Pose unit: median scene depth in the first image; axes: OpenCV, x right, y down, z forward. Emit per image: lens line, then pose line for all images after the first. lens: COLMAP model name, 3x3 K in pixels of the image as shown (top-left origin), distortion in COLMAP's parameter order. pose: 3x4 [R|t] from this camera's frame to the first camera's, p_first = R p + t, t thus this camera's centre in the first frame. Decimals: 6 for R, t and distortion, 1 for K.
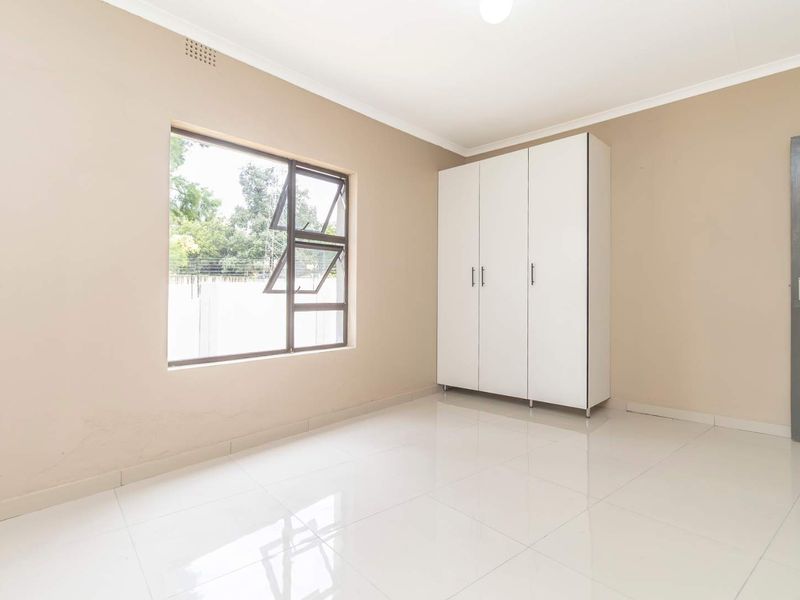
lens RADIAL K [[404.2, 0, 400.6], [0, 404.2, 287.9], [0, 0, 1]] dist [-0.000922, -0.000295]
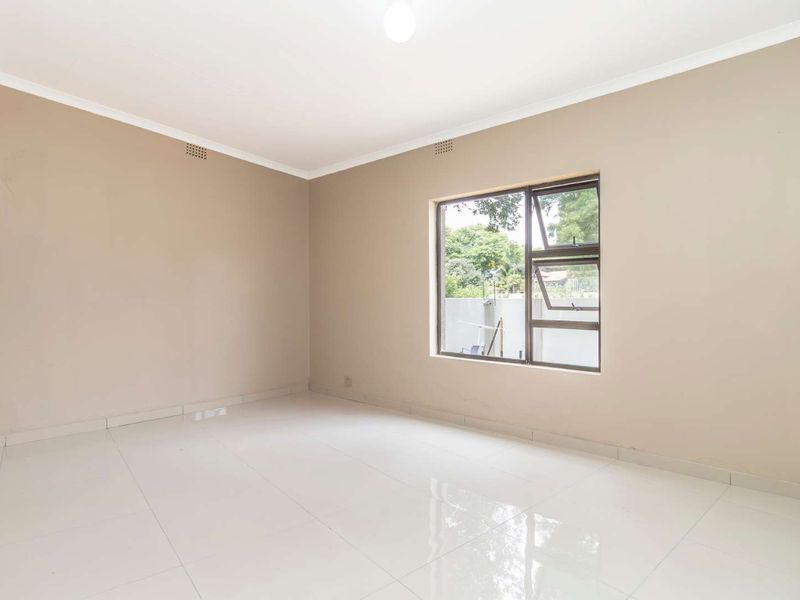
lens RADIAL K [[408.3, 0, 400.0], [0, 408.3, 300.0], [0, 0, 1]] dist [-0.001176, -0.000258]
pose [[0.039231, -0.008897, -0.999191, 0.753890], [0.025124, 0.999653, -0.007914, -0.012331], [0.998914, -0.024794, 0.039441, 0.563452]]
